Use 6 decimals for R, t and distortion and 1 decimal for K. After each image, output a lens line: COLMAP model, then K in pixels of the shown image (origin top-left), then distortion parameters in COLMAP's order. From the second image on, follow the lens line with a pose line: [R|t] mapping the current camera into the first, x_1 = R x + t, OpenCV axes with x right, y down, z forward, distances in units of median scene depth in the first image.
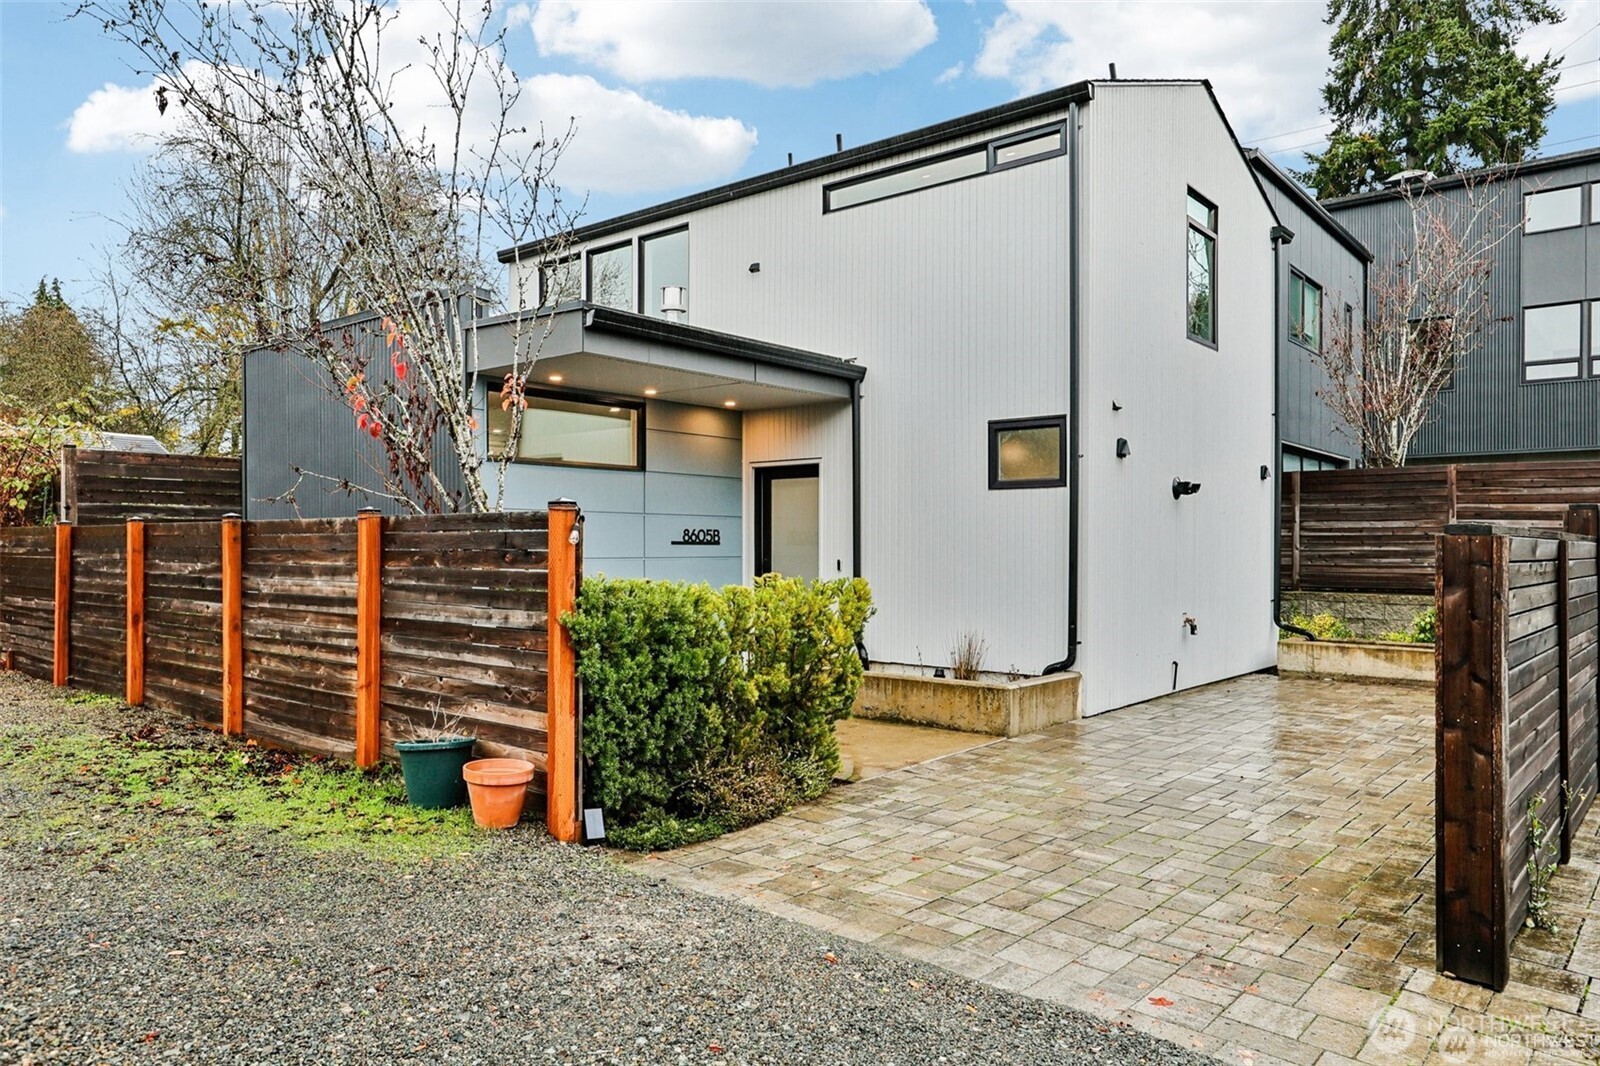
lens RADIAL K [[1089.0, 0, 800.0], [0, 1089.0, 533.0], [0, 0, 1]] dist [0.000002, 0.000536]
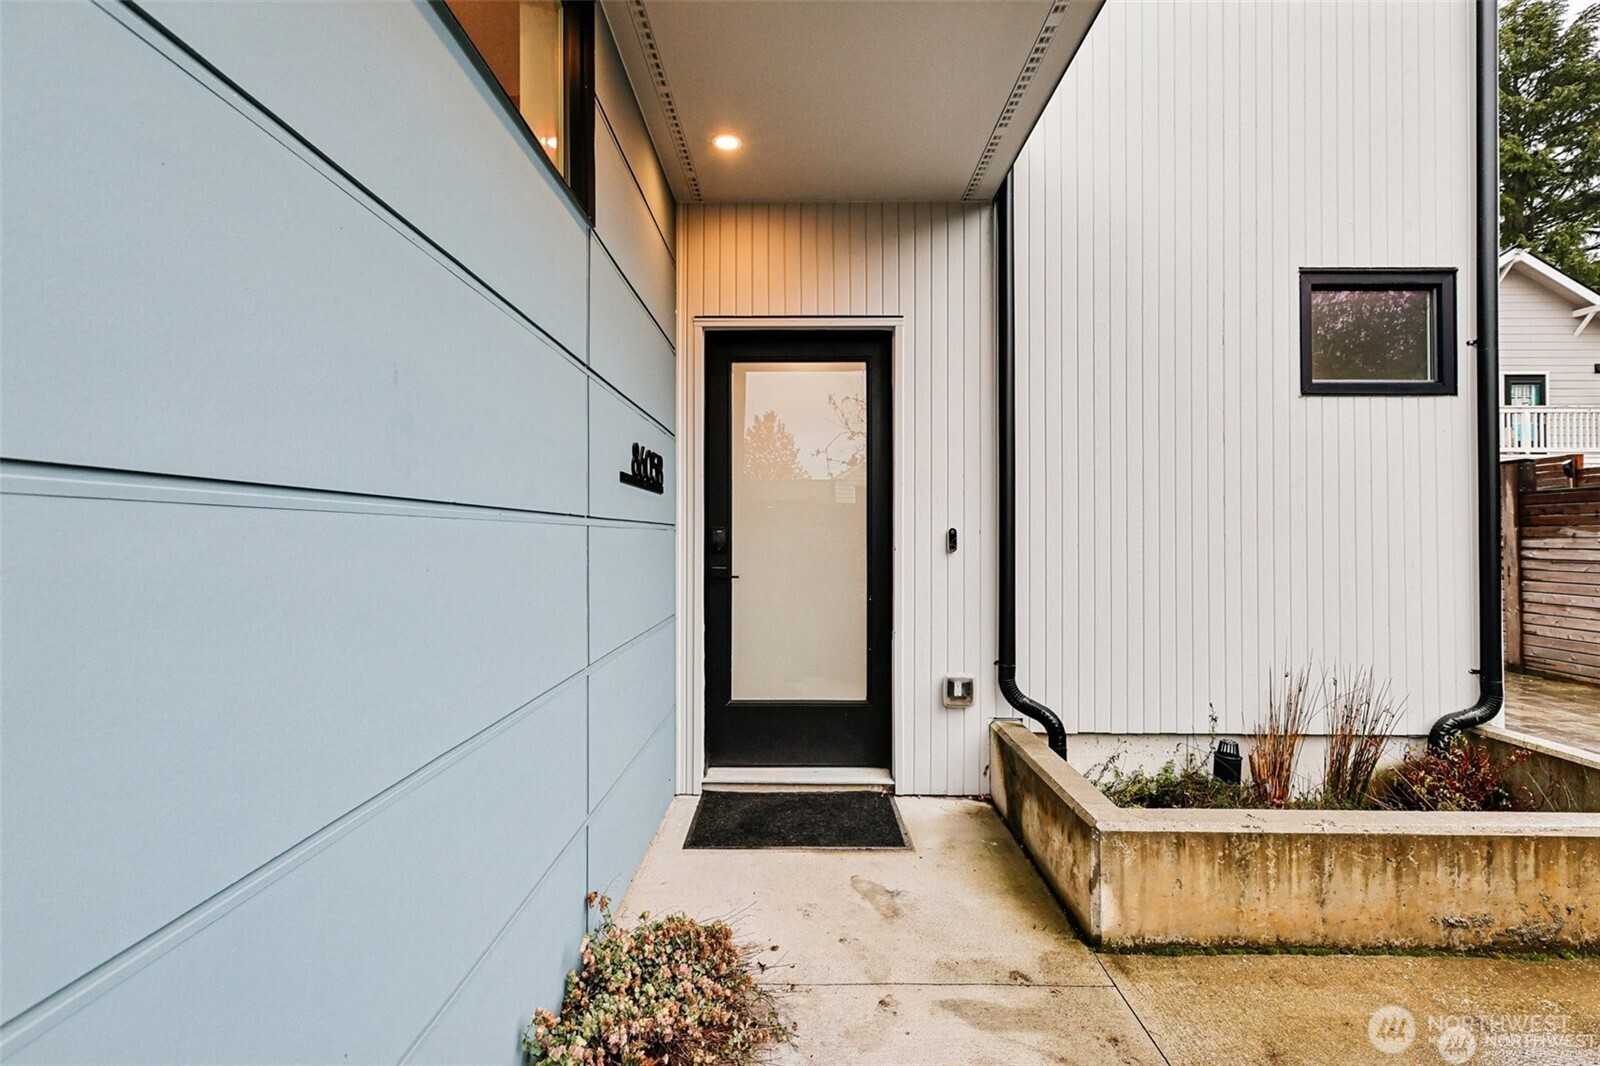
lens RADIAL K [[712.3, 0, 806.5], [0, 712.3, 529.5], [0, 0, 1]] dist [0.002727, 0.000969]
pose [[0.761827, 0.002372, 0.647777, -0.240864], [-0.006331, 0.999973, 0.003784, 0.026522], [-0.647750, -0.006984, 0.761821, 0.888021]]
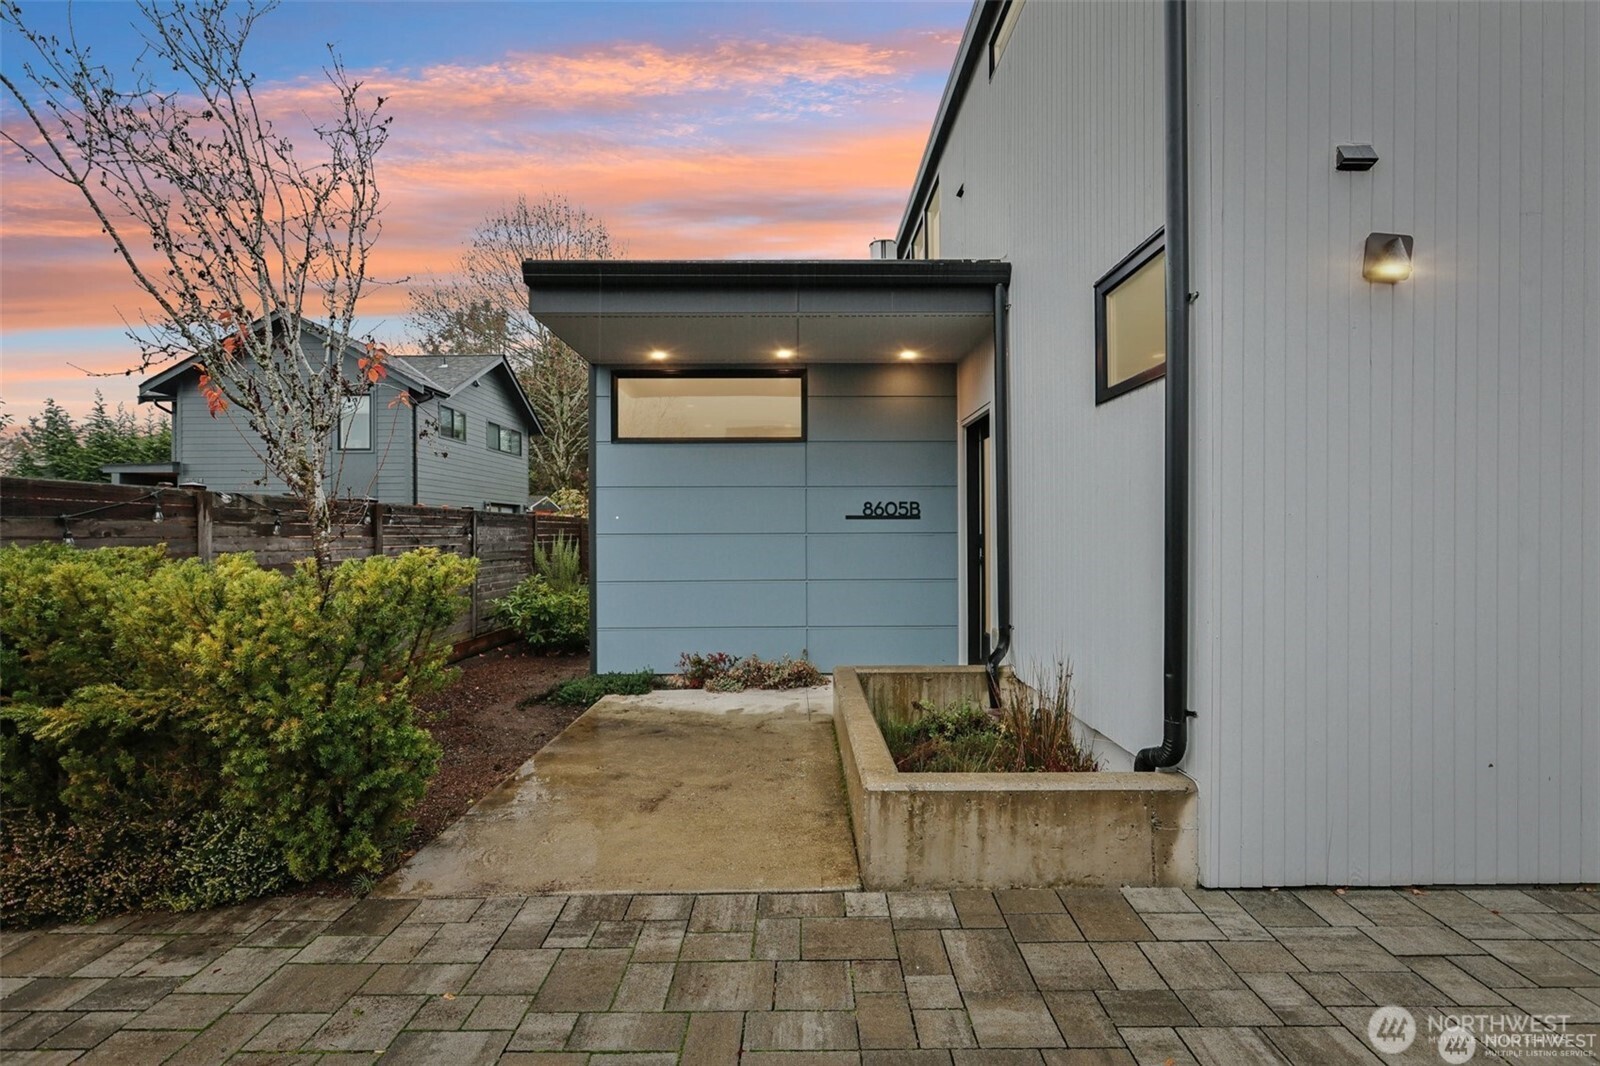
lens RADIAL K [[712.3, 0, 806.5], [0, 712.3, 529.5], [0, 0, 1]] dist [0.002727, 0.000969]
pose [[0.651751, -0.008169, -0.758389, 0.353438], [0.012356, 0.999924, -0.000153, 0.021300], [0.758332, -0.009271, 0.651803, 0.648077]]
